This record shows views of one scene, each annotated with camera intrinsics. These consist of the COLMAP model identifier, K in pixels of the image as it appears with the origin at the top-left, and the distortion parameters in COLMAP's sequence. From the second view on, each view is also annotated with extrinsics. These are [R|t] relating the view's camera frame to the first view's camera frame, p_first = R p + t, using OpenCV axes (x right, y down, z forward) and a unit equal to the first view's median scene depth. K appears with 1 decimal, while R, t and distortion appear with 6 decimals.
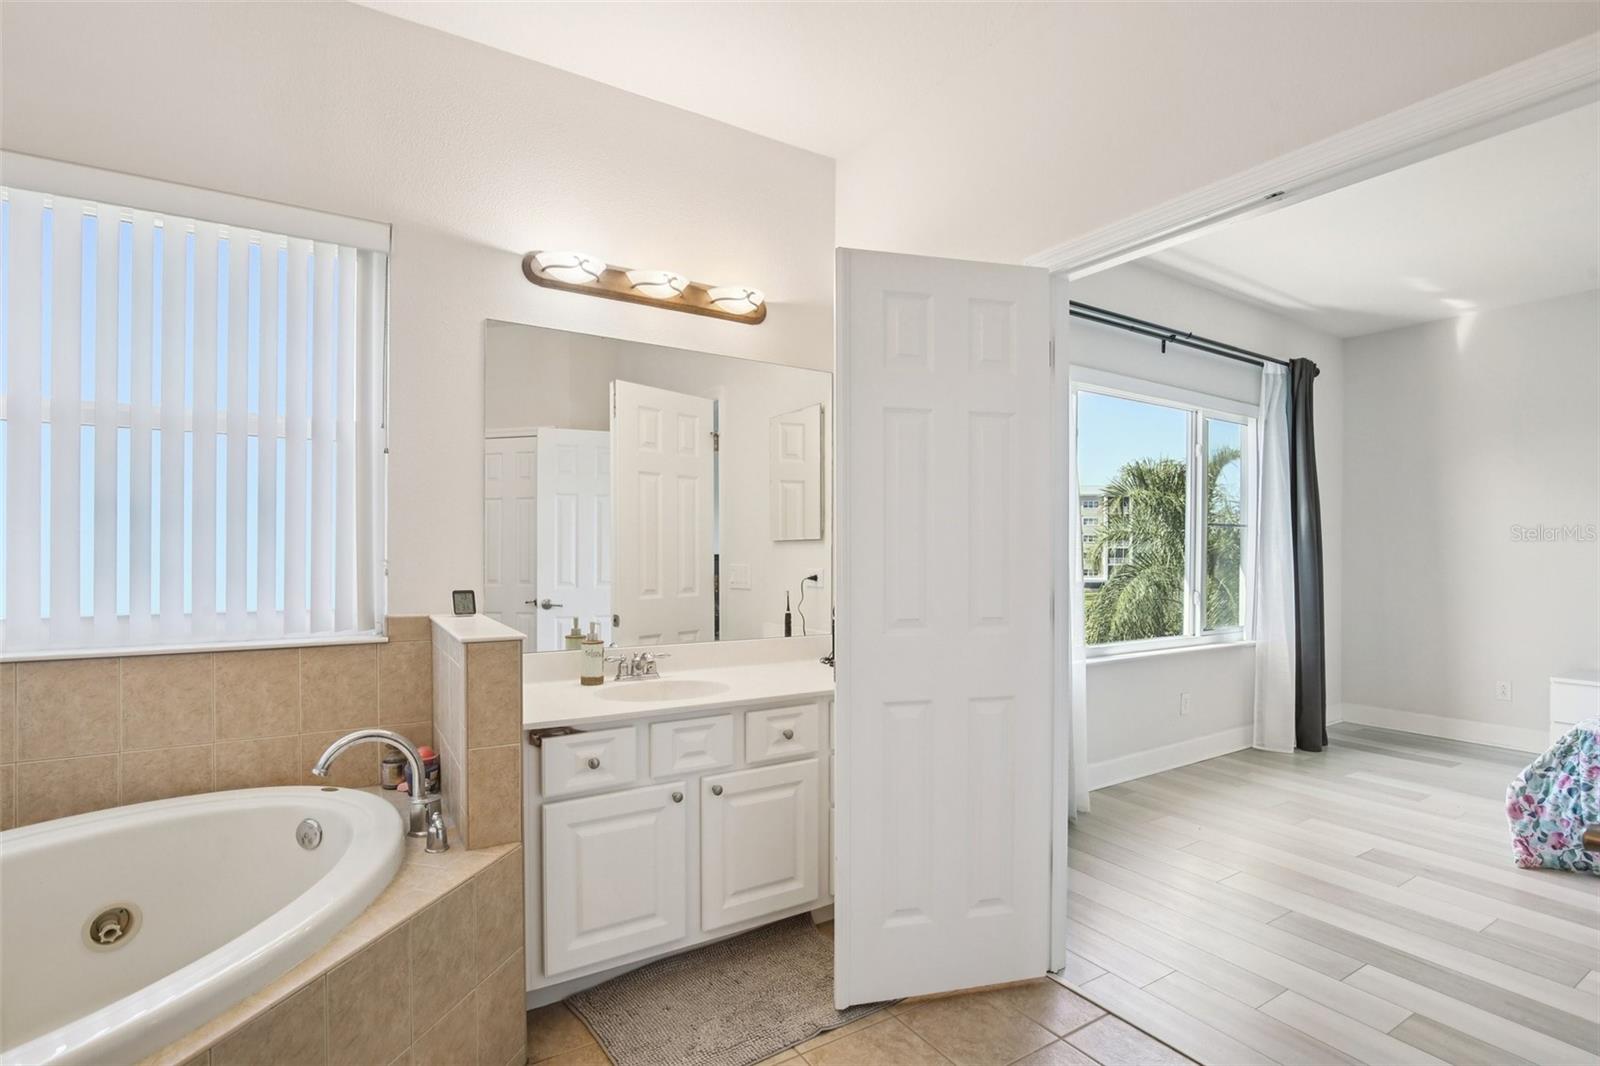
lens RADIAL K [[745.8, 0, 793.9], [0, 745.8, 540.8], [0, 0, 1]] dist [-0.029137, -0.000074]
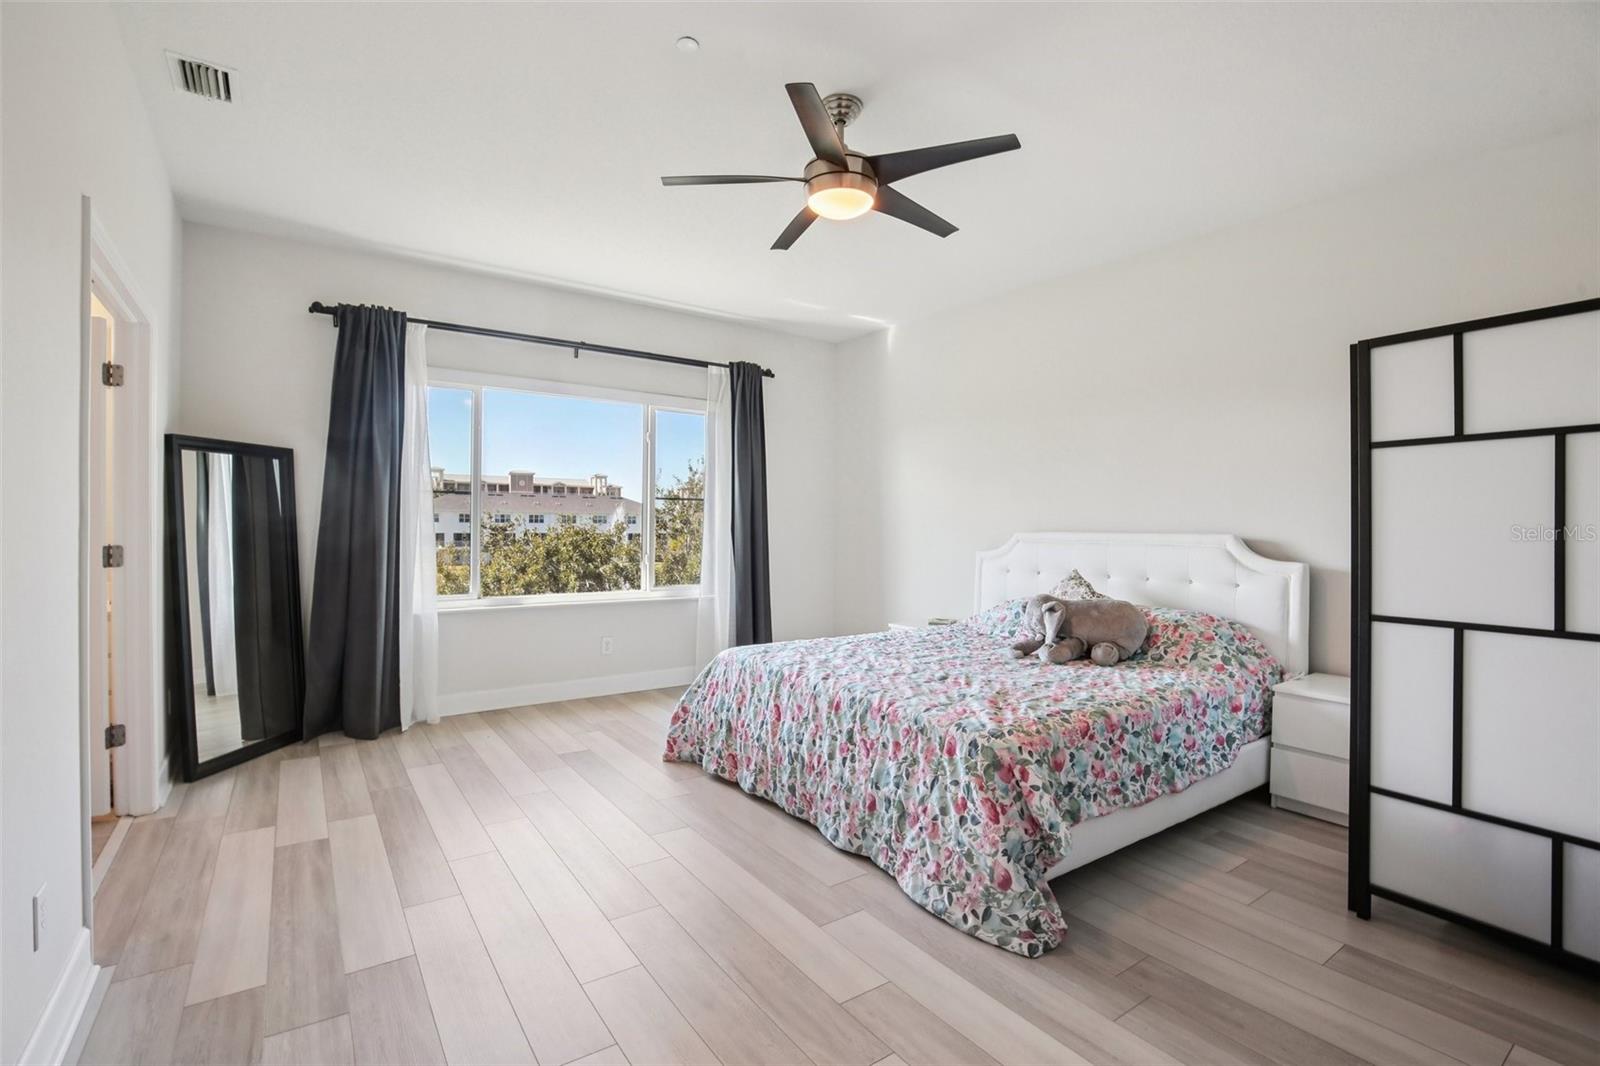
lens RADIAL K [[714.4, 0, 796.1], [0, 714.4, 535.6], [0, 0, 1]] dist [-0.021435, -0.000156]
pose [[0.998277, -0.005582, 0.058410, 0.719372], [0.003839, 0.999545, 0.029907, 0.002197], [-0.058550, -0.029631, 0.997845, -0.185457]]
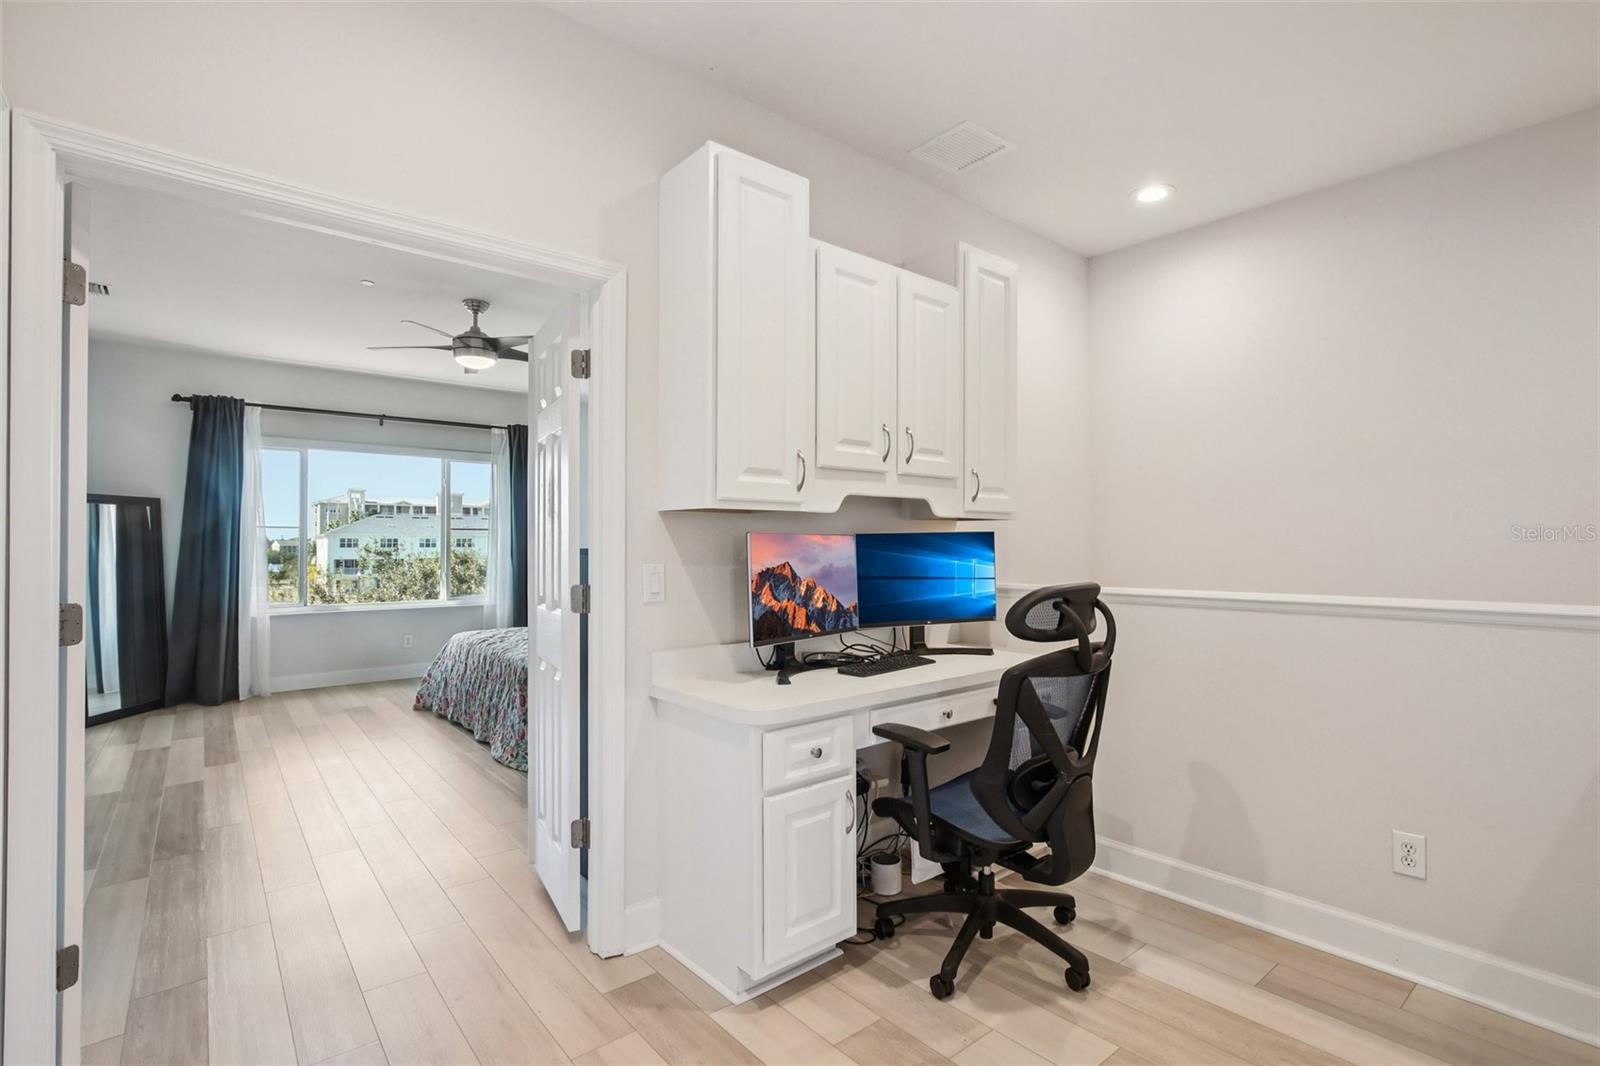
lens RADIAL K [[745.8, 0, 793.9], [0, 745.8, 540.8], [0, 0, 1]] dist [-0.029137, -0.000074]
pose [[0.992310, -0.016932, 0.122617, 1.096400], [0.015813, 0.999824, 0.010087, -0.004255], [-0.122766, -0.008071, 0.992403, -0.677832]]
